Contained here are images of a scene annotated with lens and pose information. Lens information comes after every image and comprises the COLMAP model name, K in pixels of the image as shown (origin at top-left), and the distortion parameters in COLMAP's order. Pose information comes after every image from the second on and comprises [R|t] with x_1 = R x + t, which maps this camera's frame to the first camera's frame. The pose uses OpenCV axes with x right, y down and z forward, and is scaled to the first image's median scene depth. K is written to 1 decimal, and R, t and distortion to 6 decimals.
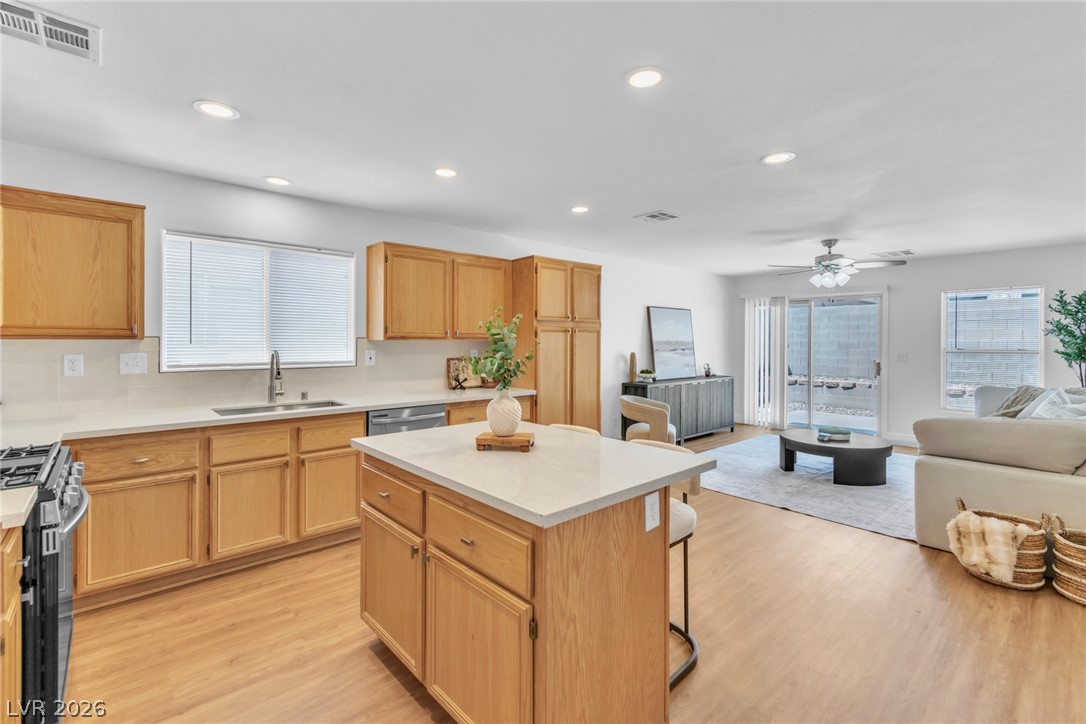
lens RADIAL K [[481.7, 0, 544.7], [0, 481.7, 341.8], [0, 0, 1]] dist [0.004199, -0.000554]
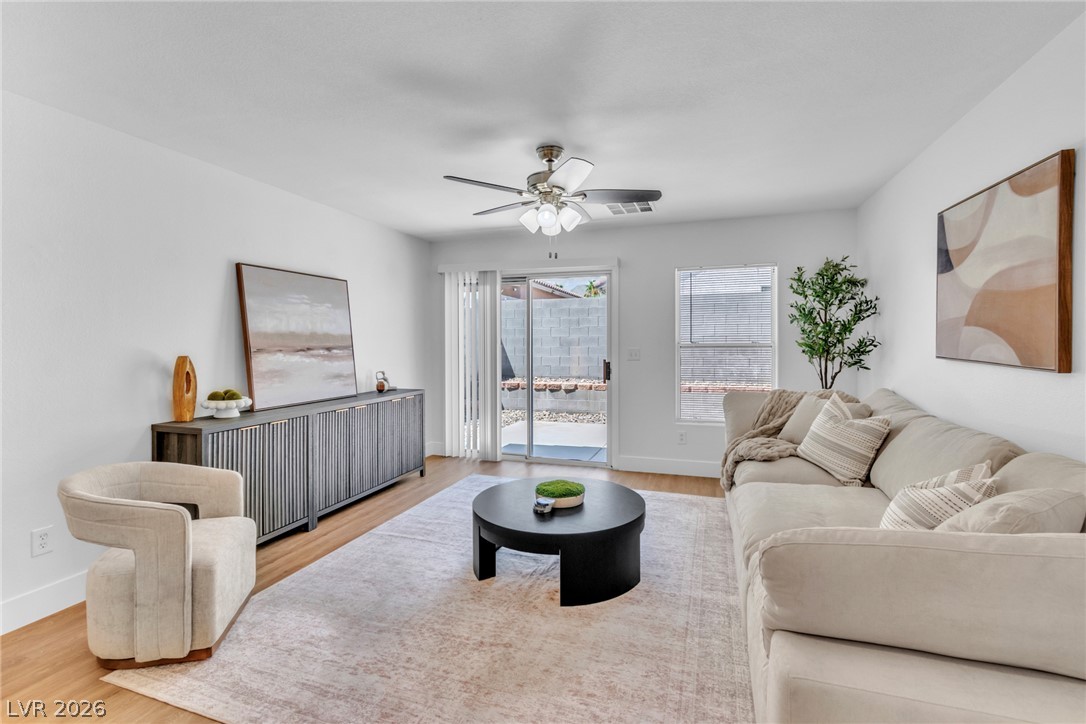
lens RADIAL K [[486.9, 0, 543.6], [0, 486.9, 348.0], [0, 0, 1]] dist [0.006551, -0.000774]
pose [[0.869483, -0.013619, 0.493774, 0.359572], [0.008764, 0.999888, 0.012146, 0.016906], [-0.493884, -0.006233, 0.869505, 0.608713]]
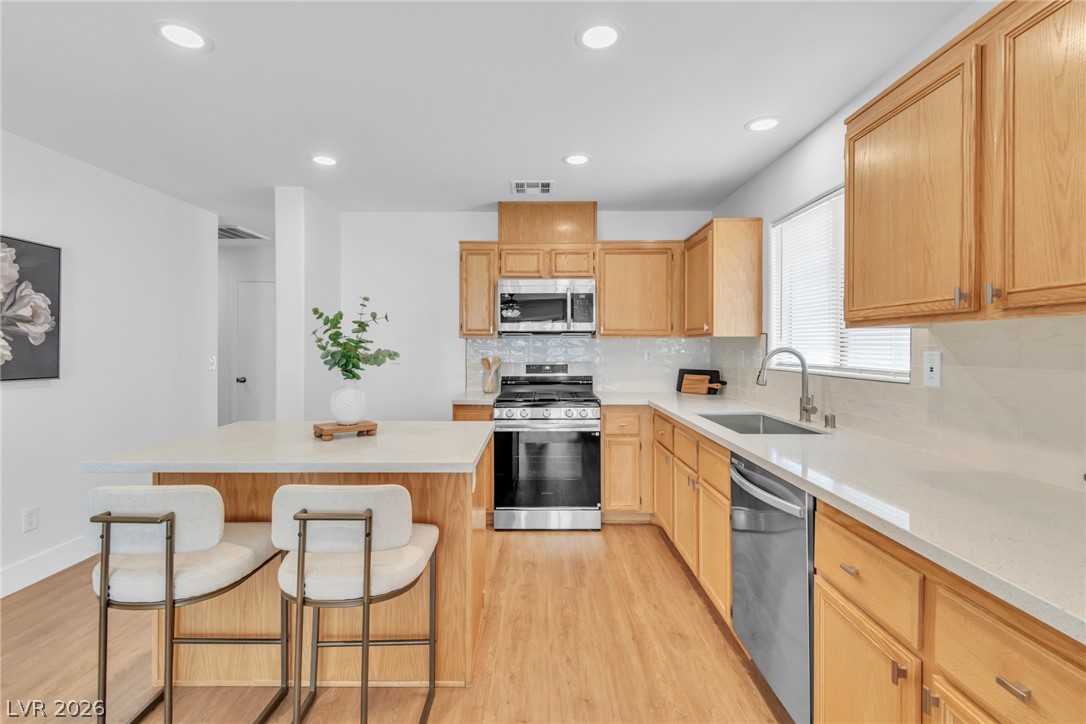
lens RADIAL K [[497.5, 0, 539.0], [0, 497.5, 346.2], [0, 0, 1]] dist [0.002372, -0.000095]
pose [[-0.674586, -0.004104, -0.738184, 0.198221], [-0.004368, 0.999989, -0.001568, 0.013850], [0.738183, 0.002167, -0.674597, 0.953026]]
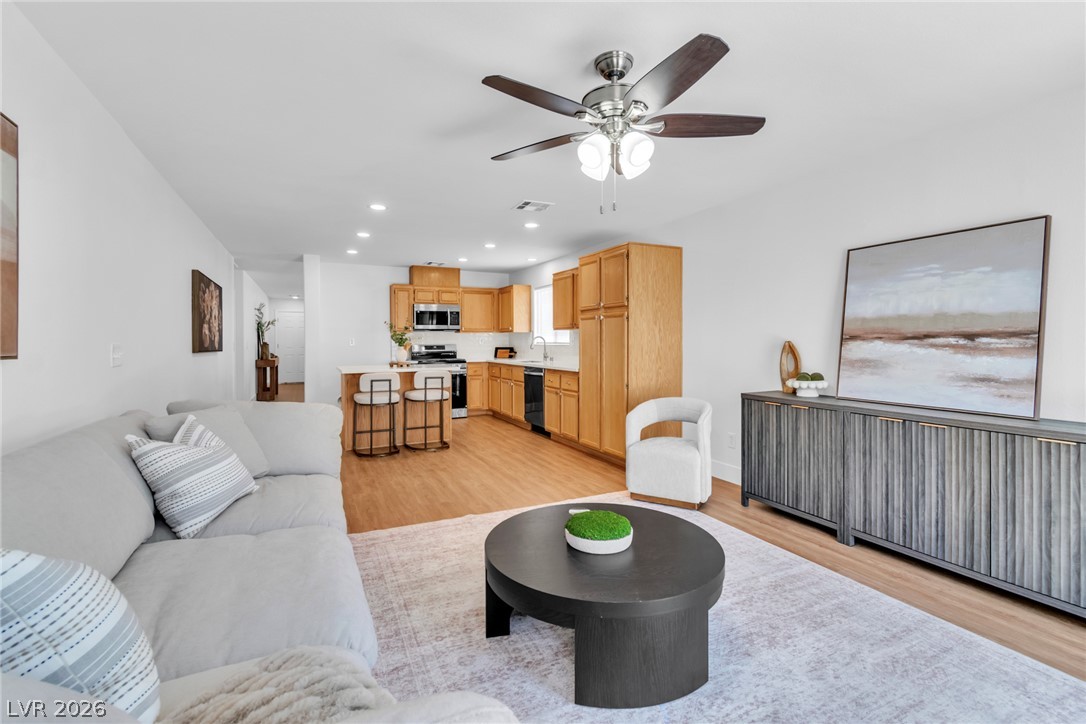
lens RADIAL K [[492.0, 0, 542.7], [0, 492.0, 335.9], [0, 0, 1]] dist [0.005865, -0.000307]
pose [[-0.280992, -0.011583, -0.959640, 1.203374], [-0.000407, 0.999929, -0.011950, 0.033127], [0.959710, -0.002967, -0.280977, 1.263363]]
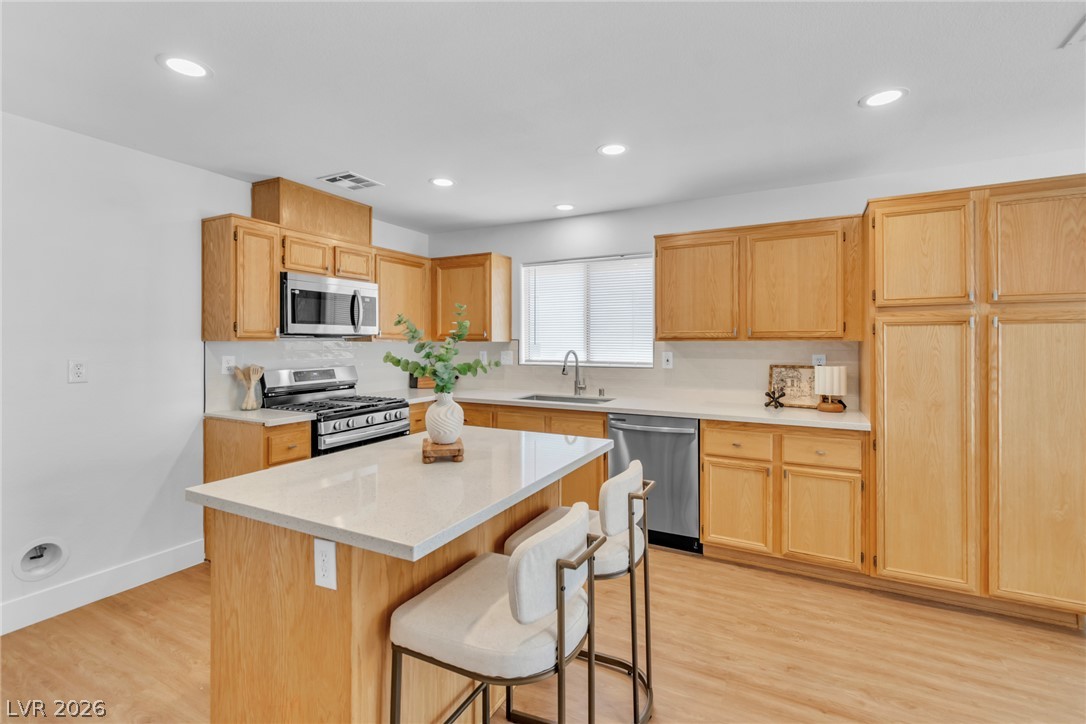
lens RADIAL K [[485.6, 0, 542.8], [0, 485.6, 341.6], [0, 0, 1]] dist [0.008956, -0.000070]
pose [[0.344219, -0.004274, -0.938880, 0.408659], [-0.000485, 0.999989, -0.004730, 0.001445], [0.938889, 0.002083, 0.344213, 0.405817]]
